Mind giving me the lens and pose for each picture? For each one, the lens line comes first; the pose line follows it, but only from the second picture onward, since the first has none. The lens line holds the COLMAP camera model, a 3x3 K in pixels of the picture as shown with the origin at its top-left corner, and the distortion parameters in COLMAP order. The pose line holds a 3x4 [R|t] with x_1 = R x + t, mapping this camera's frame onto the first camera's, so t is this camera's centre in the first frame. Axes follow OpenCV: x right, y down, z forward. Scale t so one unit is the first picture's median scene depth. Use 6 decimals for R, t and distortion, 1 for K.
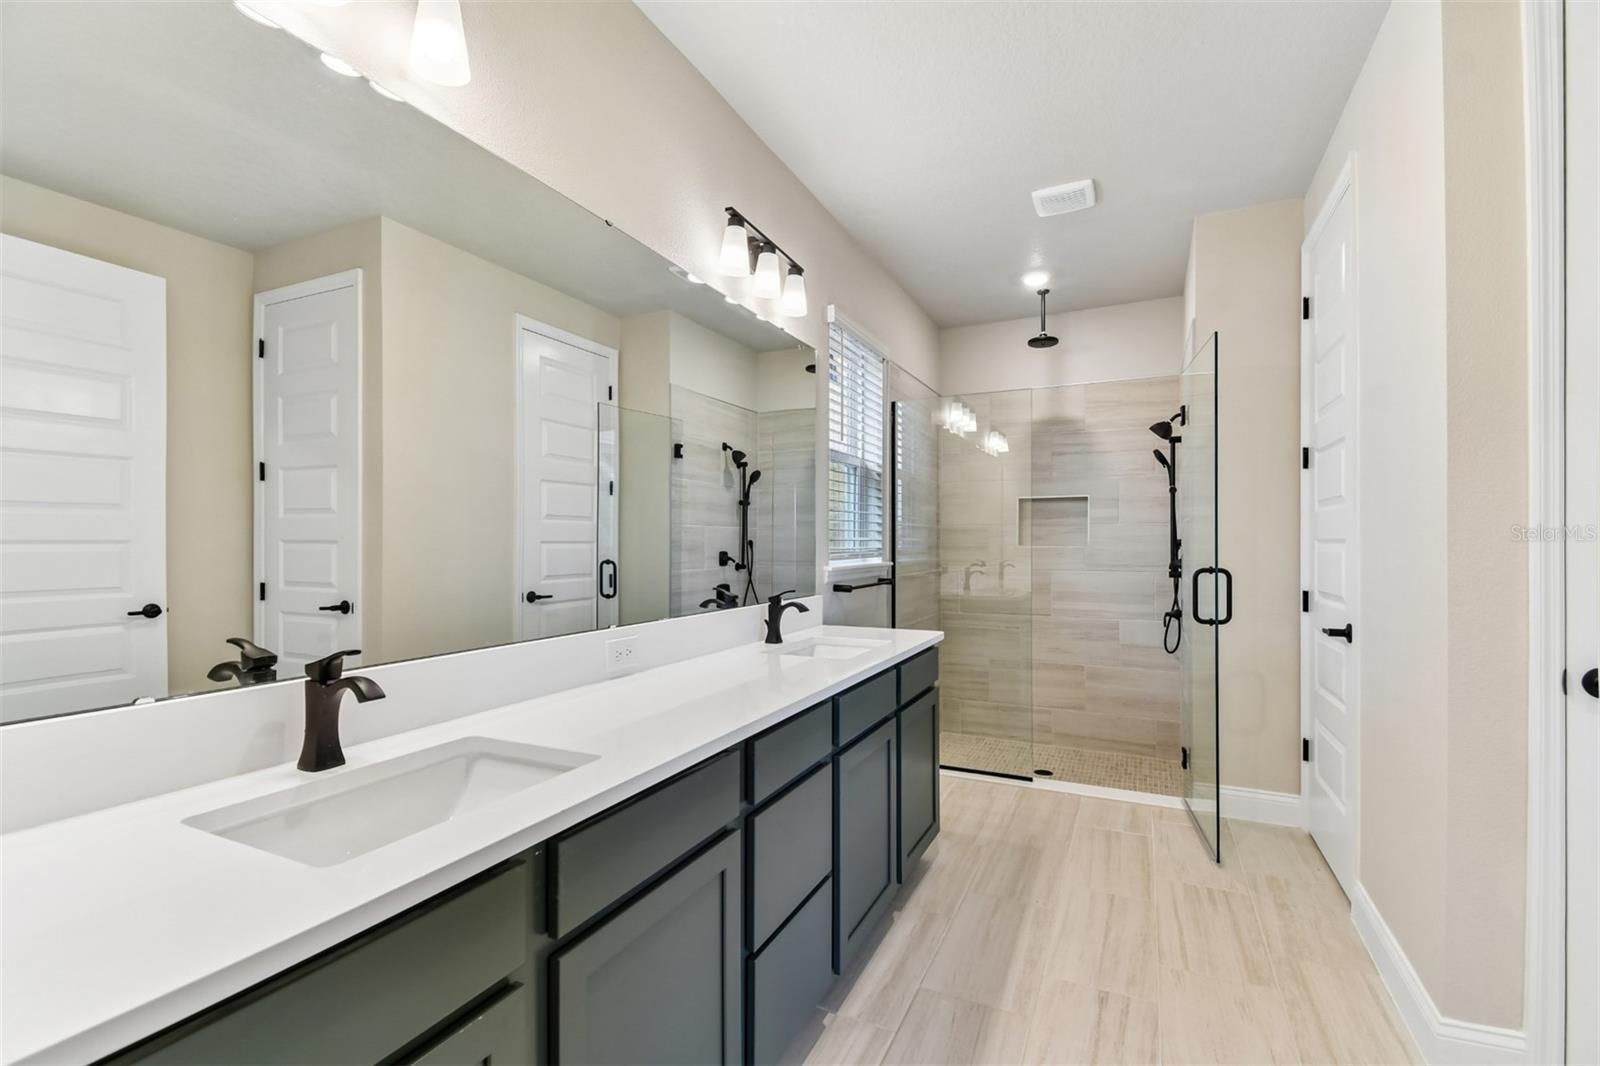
lens RADIAL K [[701.5, 0, 800.5], [0, 701.5, 545.0], [0, 0, 1]] dist [0.047963, -0.030593]
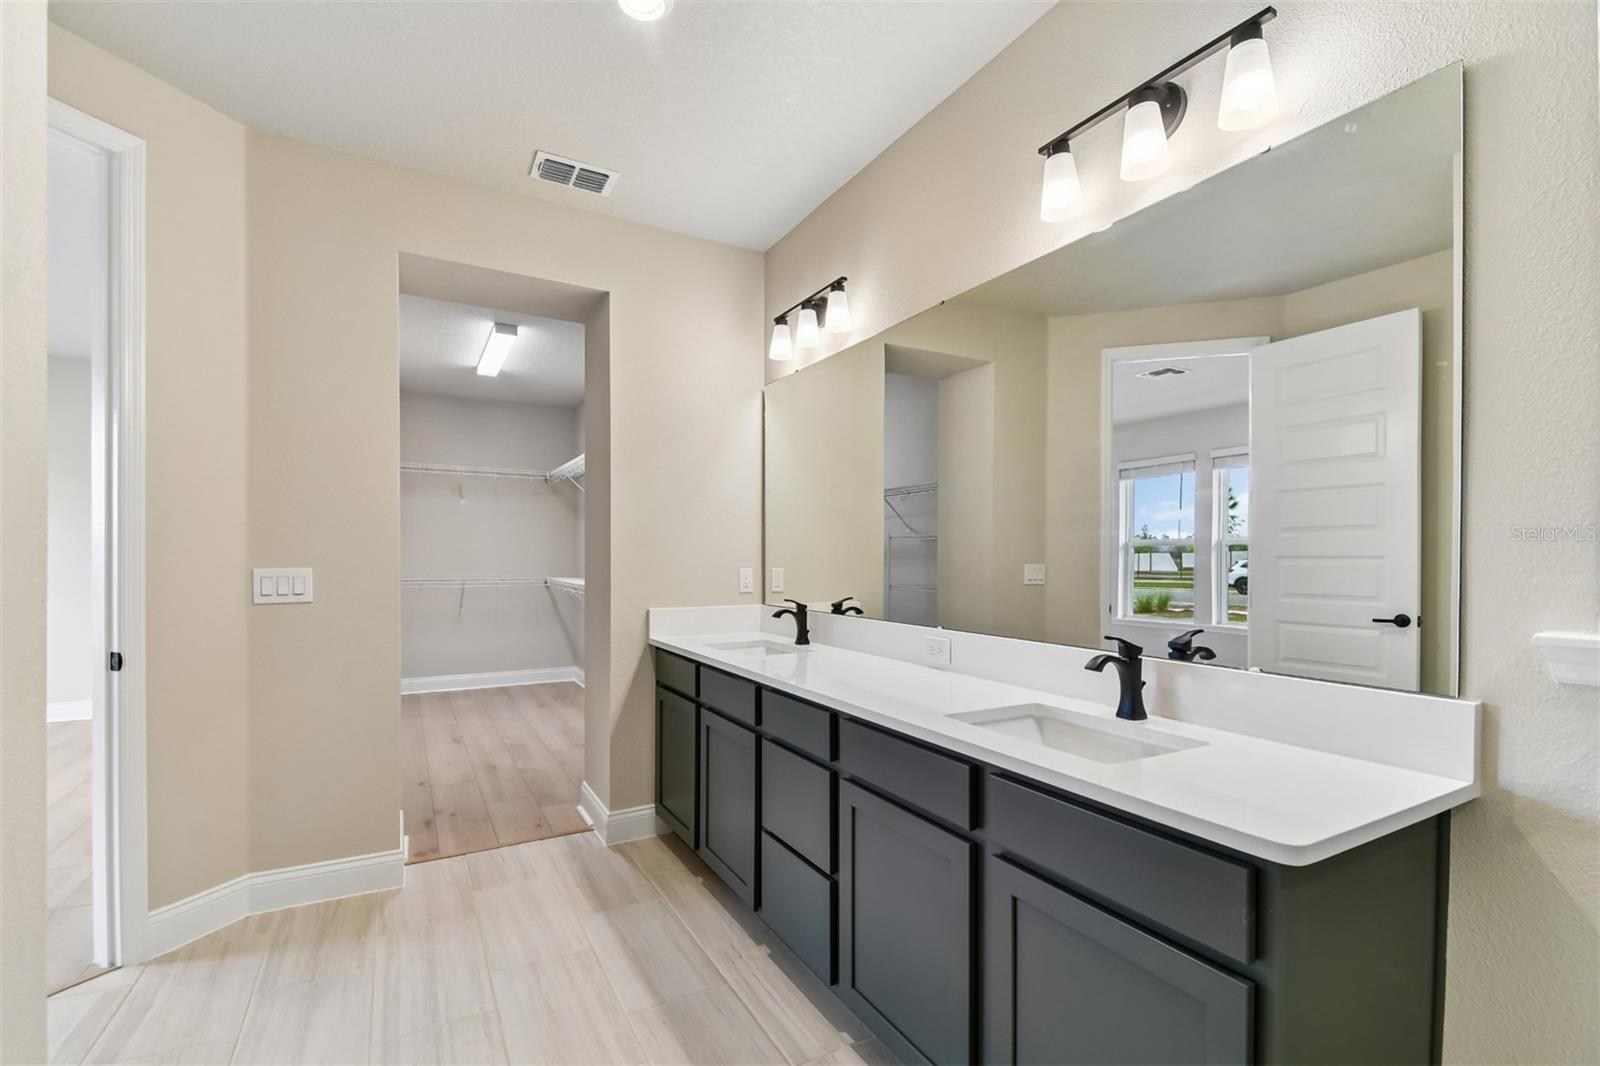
lens RADIAL K [[701.5, 0, 800.5], [0, 701.5, 545.0], [0, 0, 1]] dist [0.047963, -0.030593]
pose [[-0.579491, -0.015379, -0.814834, 0.361664], [-0.002026, 0.999846, -0.017430, -0.001926], [0.814976, -0.008450, -0.579433, 0.616439]]
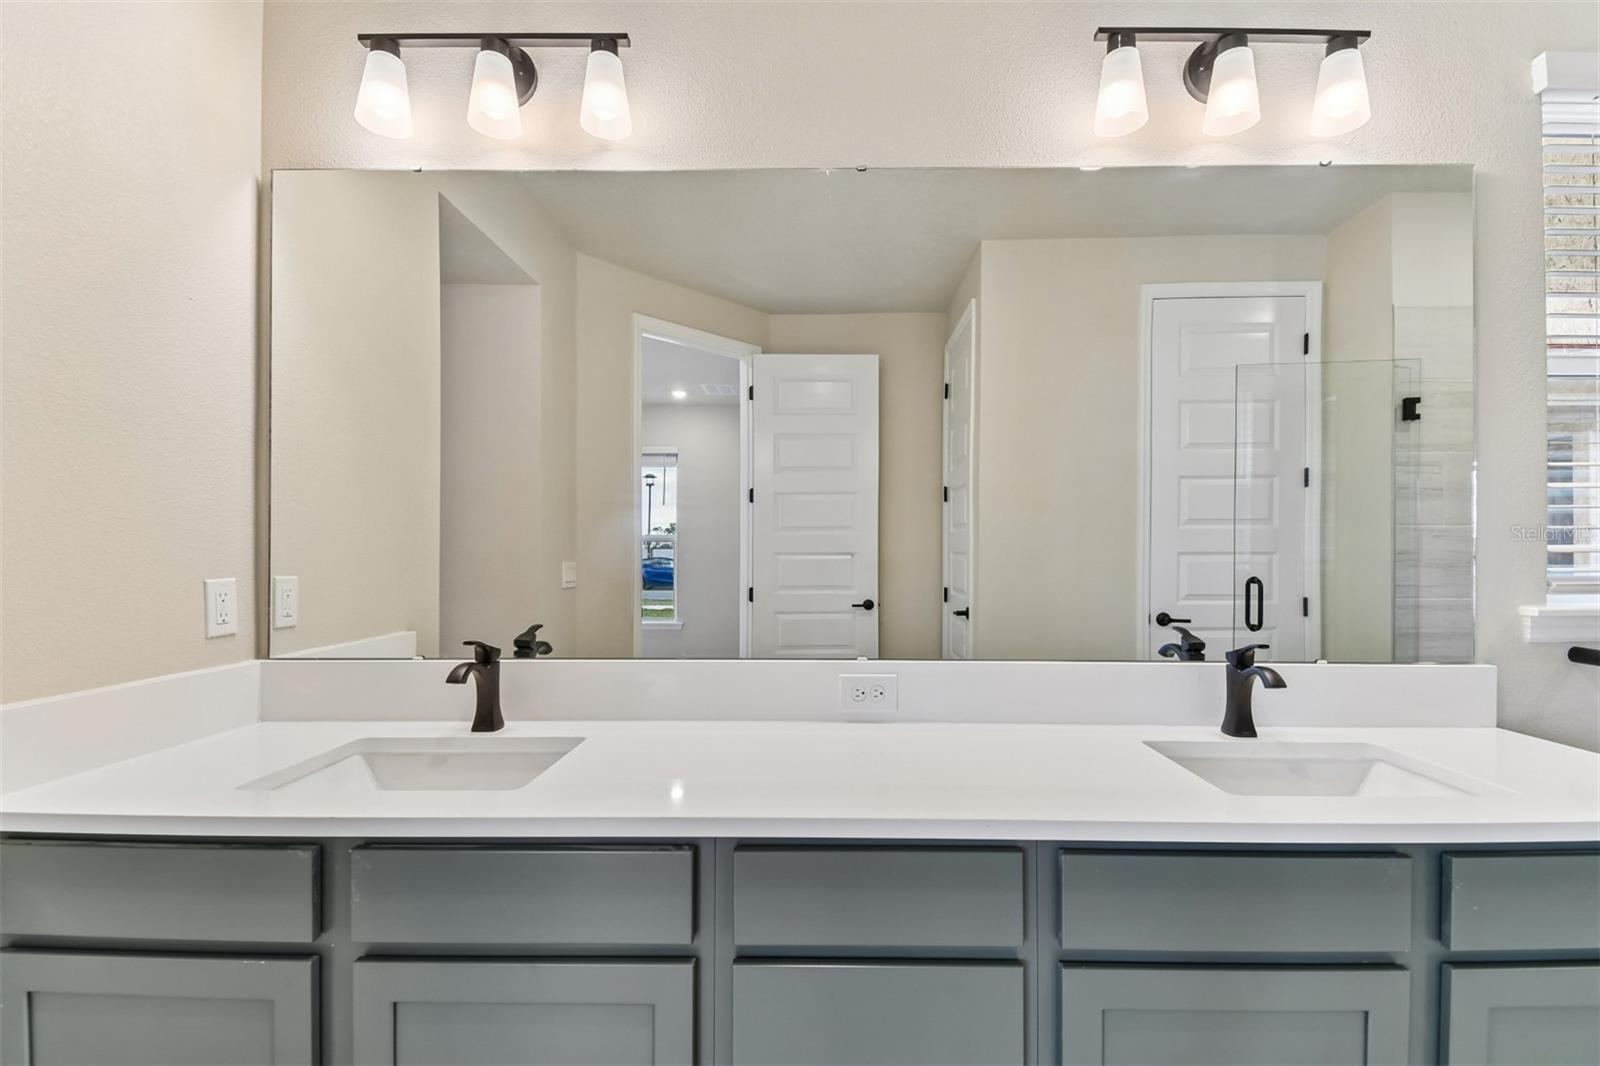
lens RADIAL K [[708.0, 0, 799.8], [0, 708.0, 544.1], [0, 0, 1]] dist [0.035376, -0.025240]
pose [[0.415403, -0.009096, -0.909592, 0.202824], [-0.004470, 0.999918, -0.012040, -0.002760], [0.909626, 0.009067, 0.415328, 0.269596]]
